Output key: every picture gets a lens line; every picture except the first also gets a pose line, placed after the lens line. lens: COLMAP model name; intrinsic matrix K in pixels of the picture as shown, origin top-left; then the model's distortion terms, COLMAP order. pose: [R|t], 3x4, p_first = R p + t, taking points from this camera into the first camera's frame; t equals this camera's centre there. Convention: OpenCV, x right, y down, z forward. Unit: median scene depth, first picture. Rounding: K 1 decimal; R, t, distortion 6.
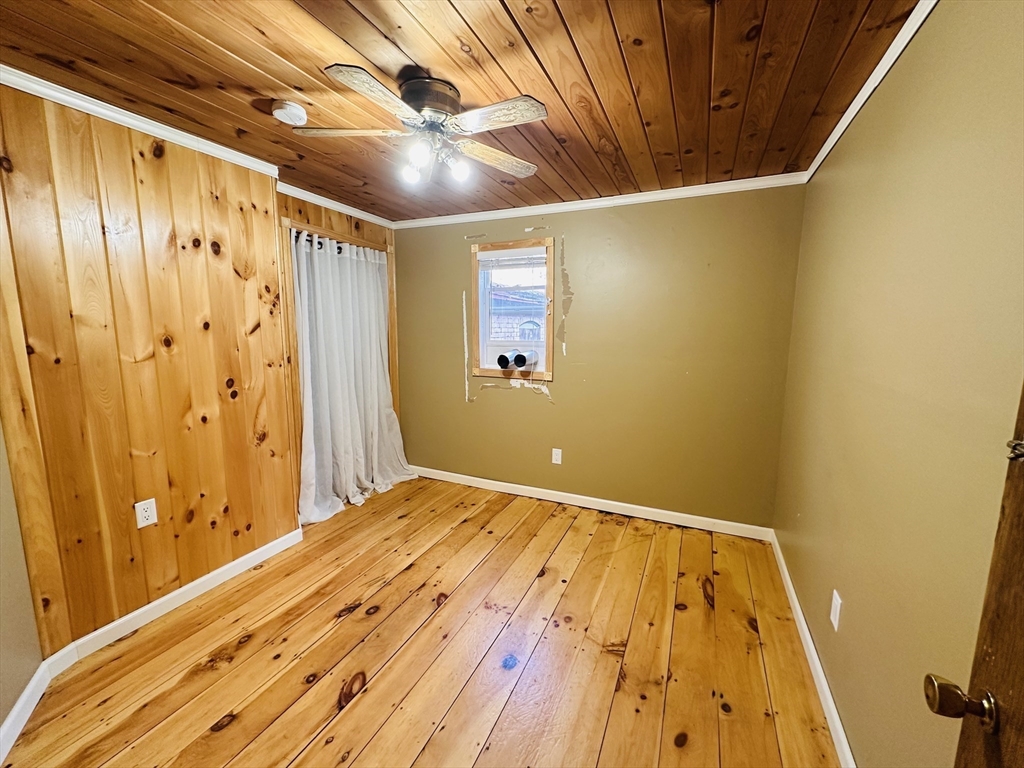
lens RADIAL K [[409.5, 0, 511.1], [0, 409.5, 385.8], [0, 0, 1]] dist [-0.002126, 0.000377]
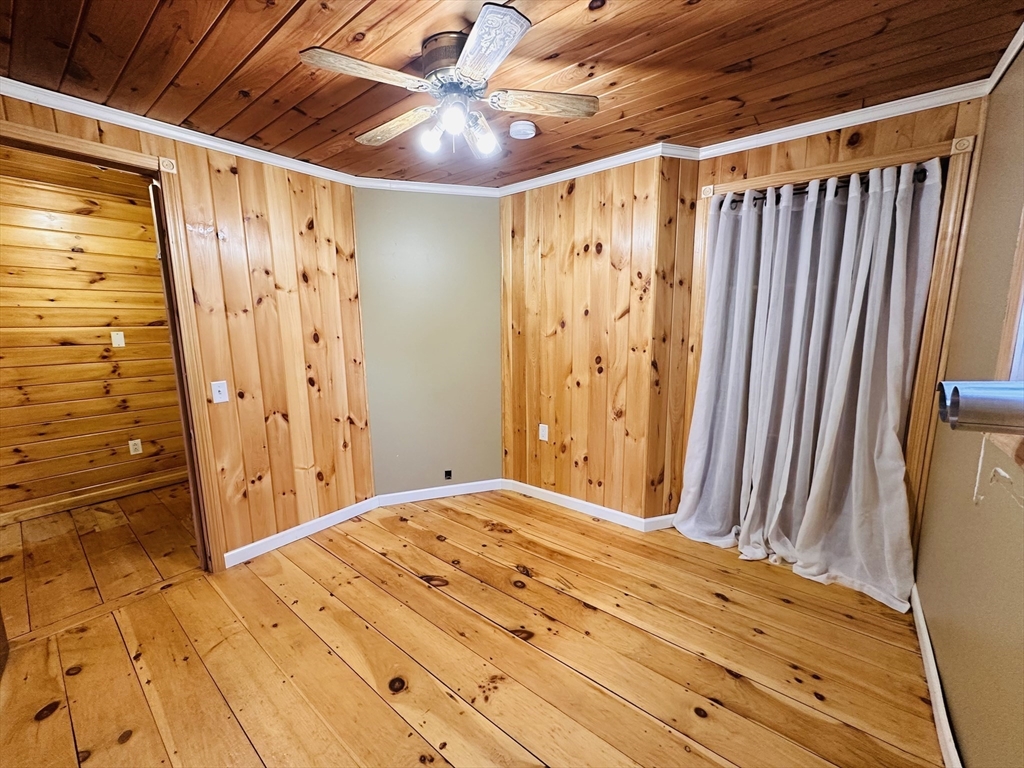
lens RADIAL K [[409.5, 0, 512.1], [0, 409.5, 384.2], [0, 0, 1]] dist [-0.002126, 0.000377]
pose [[-0.240915, 0.149480, -0.958966, 0.567574], [-0.130801, 0.974053, 0.184692, -0.132691], [0.961692, 0.169928, -0.215112, 1.077810]]
